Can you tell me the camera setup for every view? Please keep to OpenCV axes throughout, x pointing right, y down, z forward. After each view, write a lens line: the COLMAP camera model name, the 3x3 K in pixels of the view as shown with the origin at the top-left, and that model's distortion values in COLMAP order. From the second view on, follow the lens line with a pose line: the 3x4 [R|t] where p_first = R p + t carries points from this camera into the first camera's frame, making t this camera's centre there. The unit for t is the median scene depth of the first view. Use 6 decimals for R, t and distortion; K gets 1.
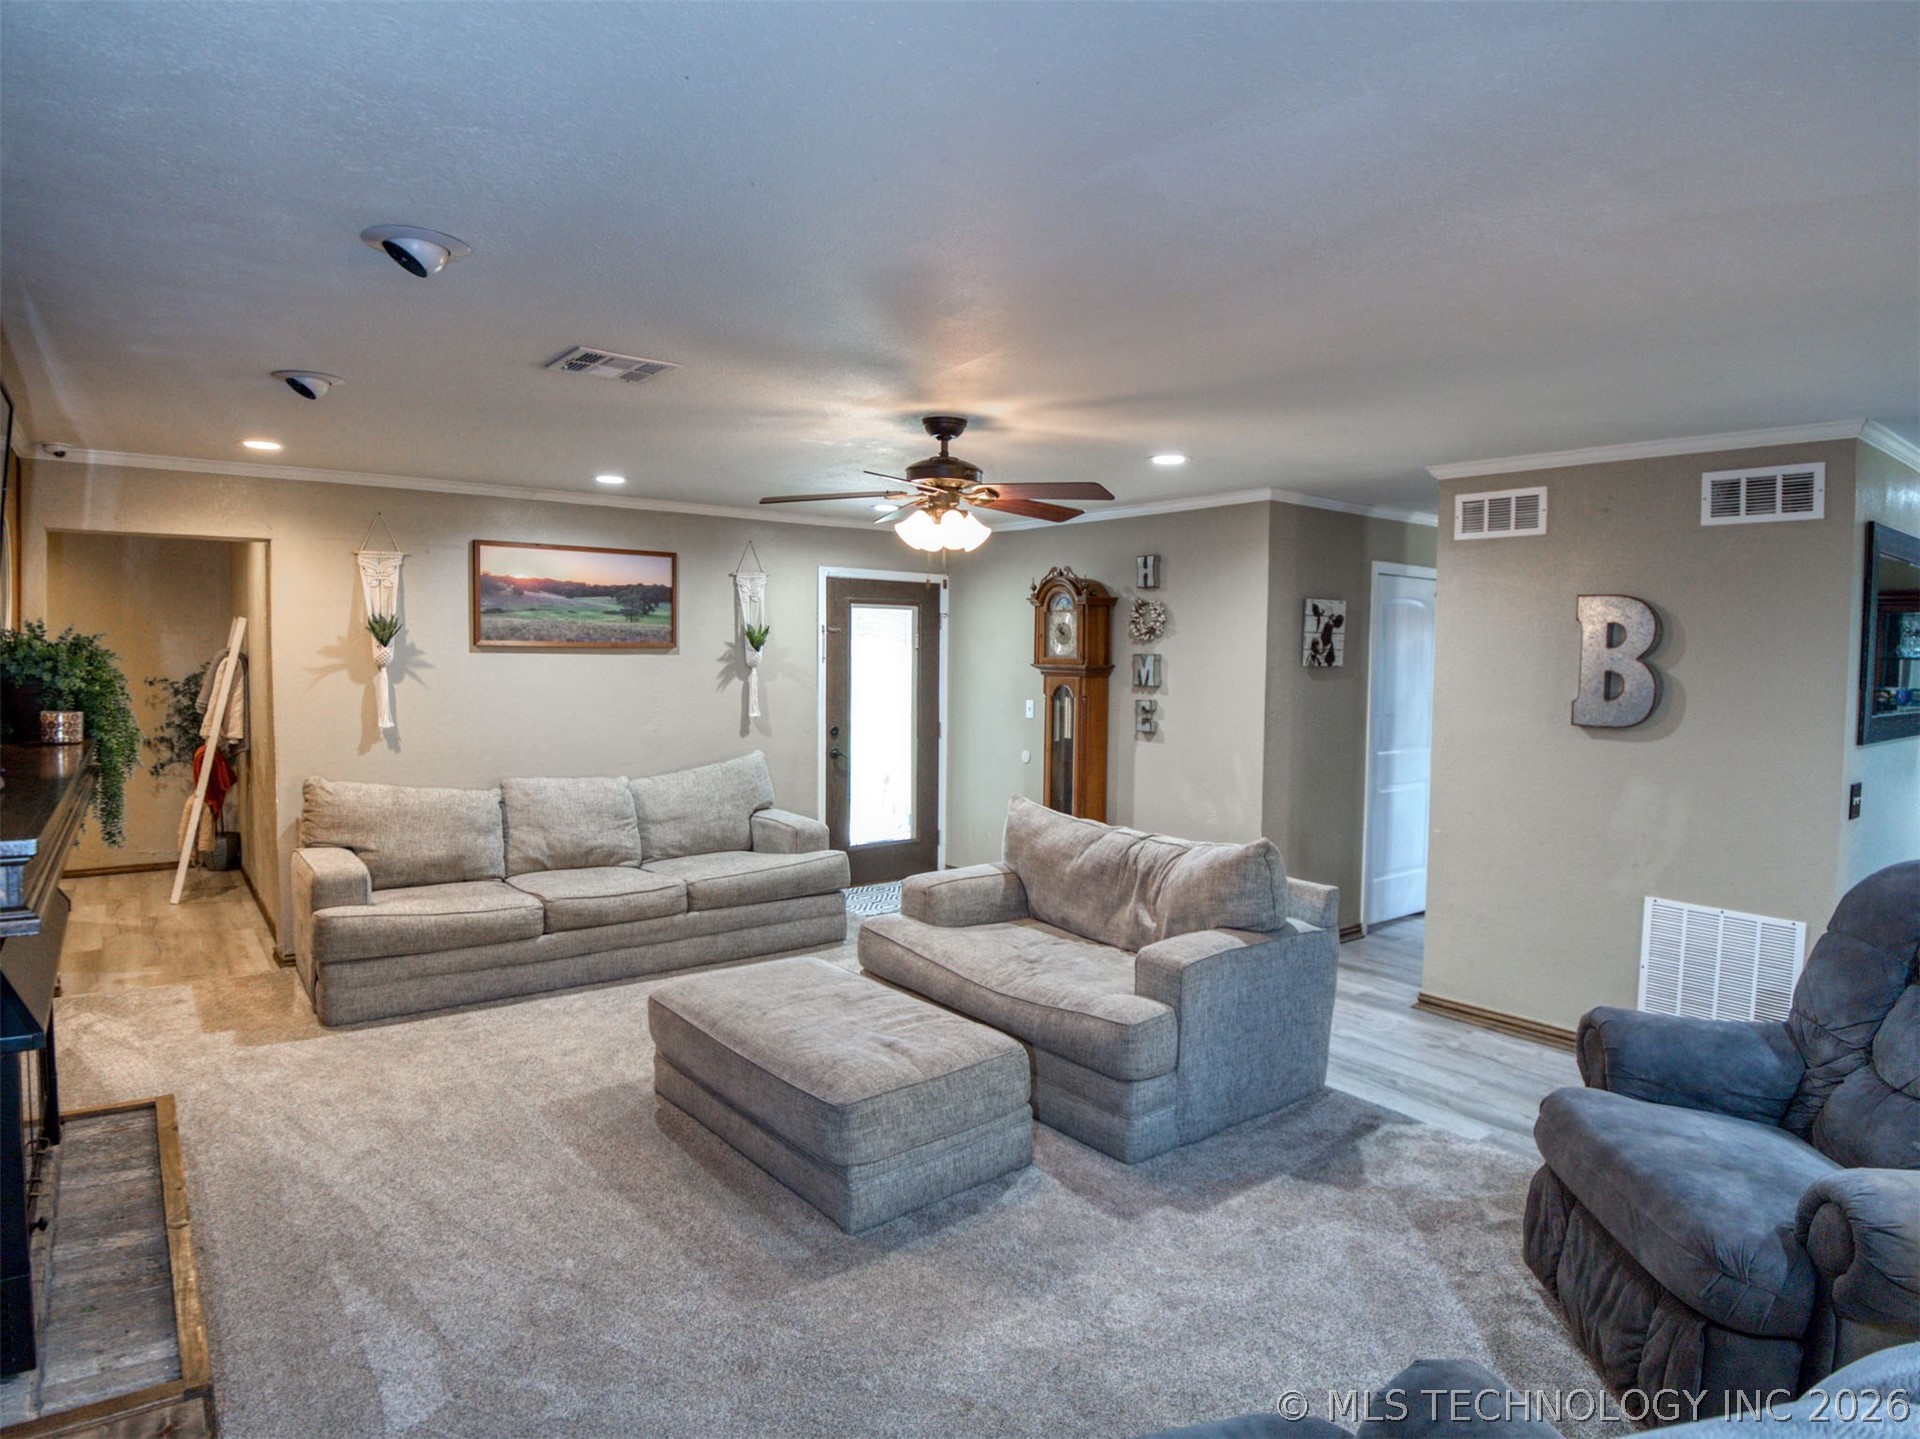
lens RADIAL K [[1120.3, 0, 973.5], [0, 1120.3, 722.8], [0, 0, 1]] dist [-0.034652, -0.000855]
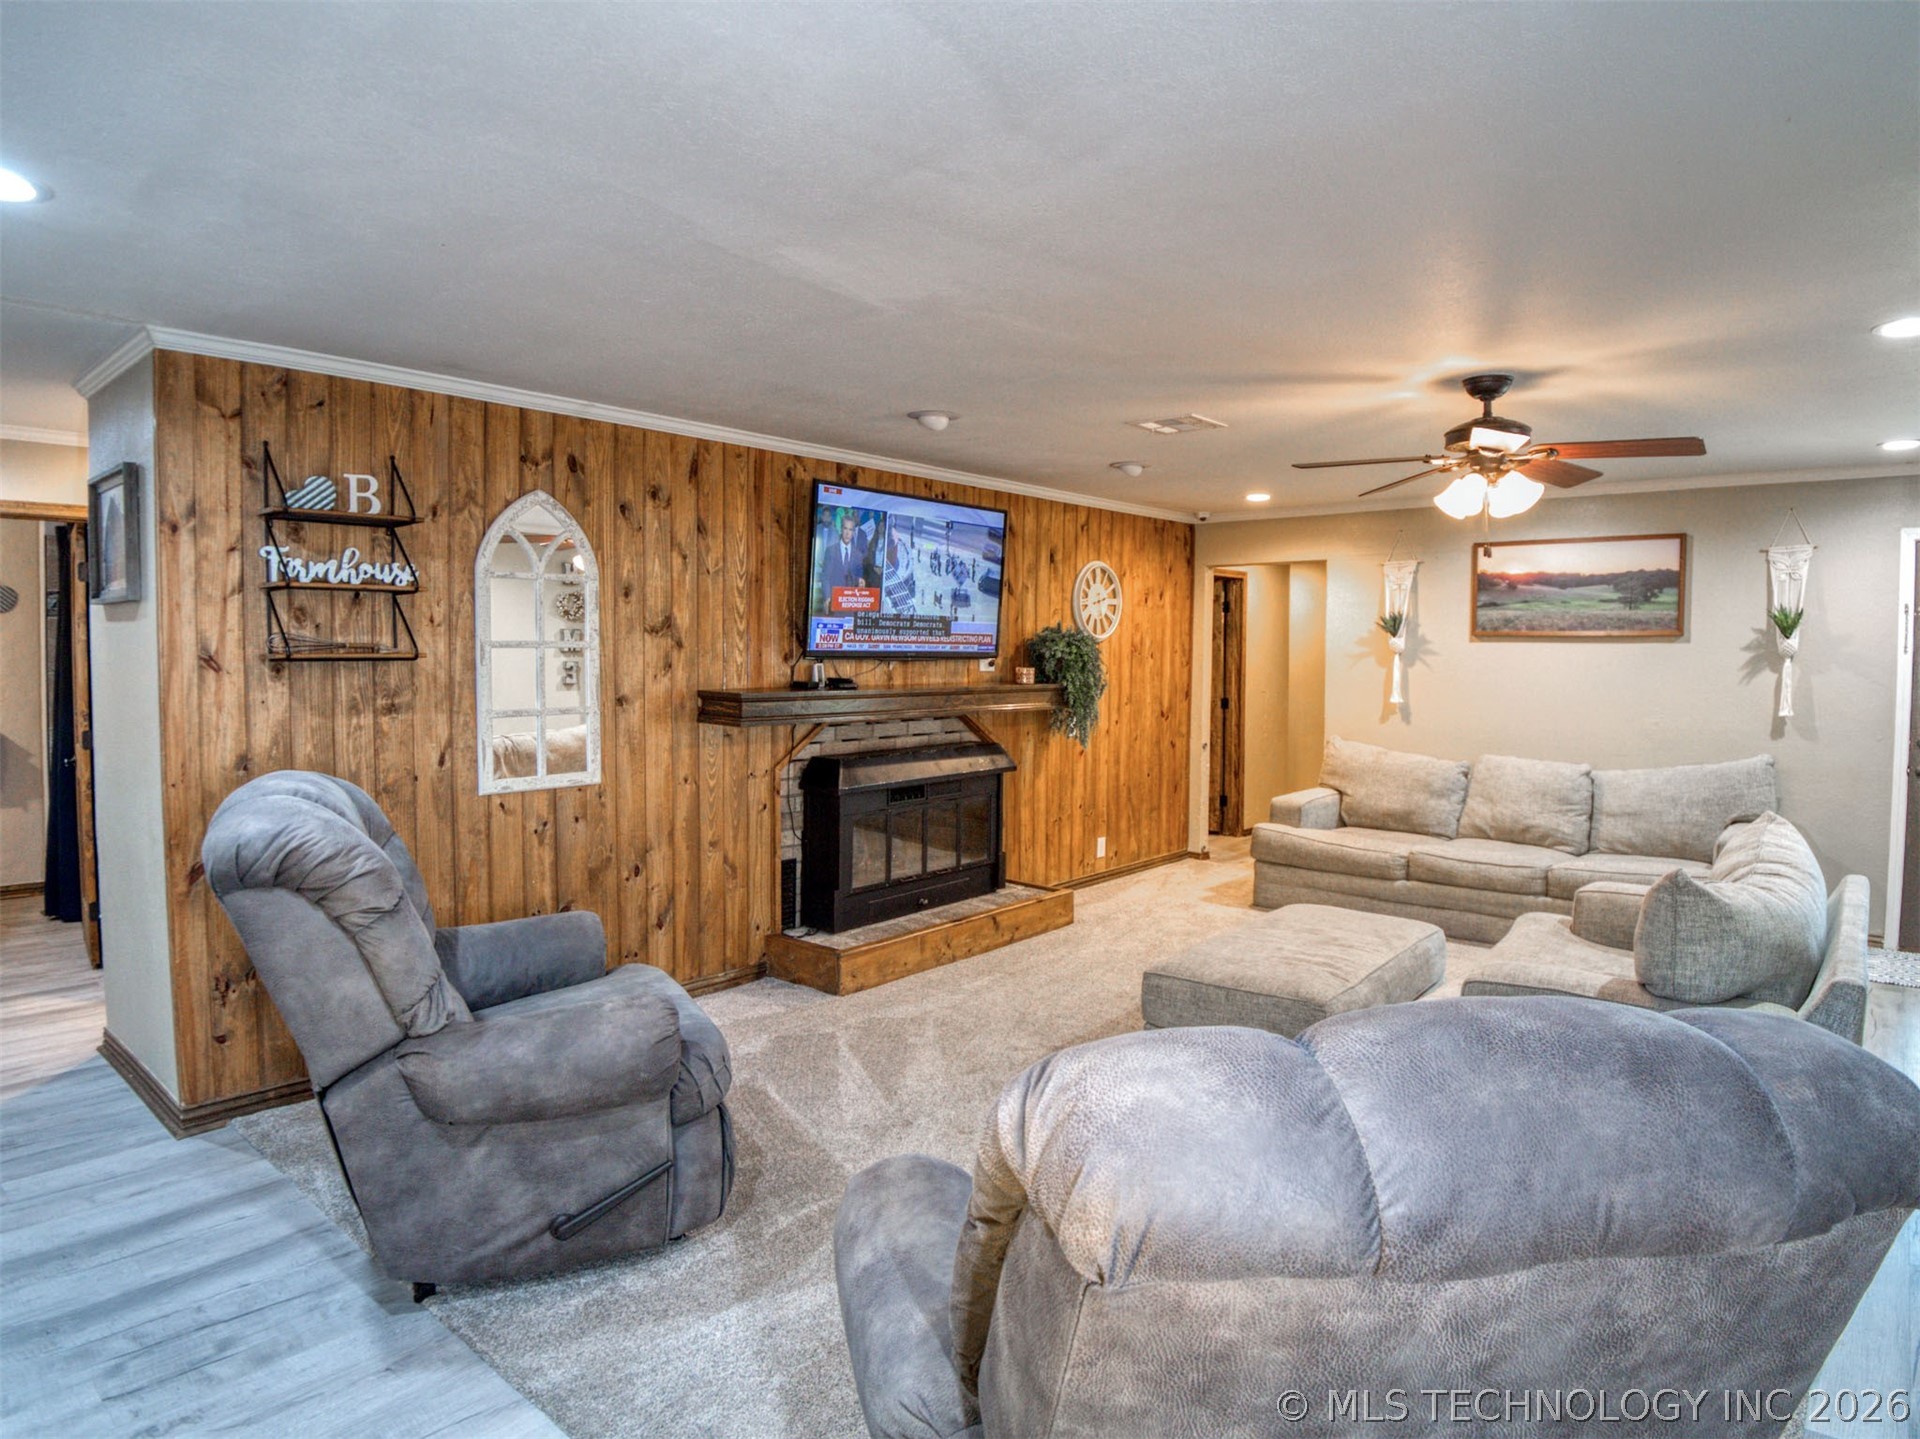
lens RADIAL K [[1120.3, 0, 975.2], [0, 1120.3, 712.8], [0, 0, 1]] dist [-0.034652, -0.000855]
pose [[0.208234, 0.044170, -0.977081, 0.557251], [-0.065058, 0.997393, 0.031223, 0.006857], [0.975913, 0.057065, 0.210565, 0.262177]]
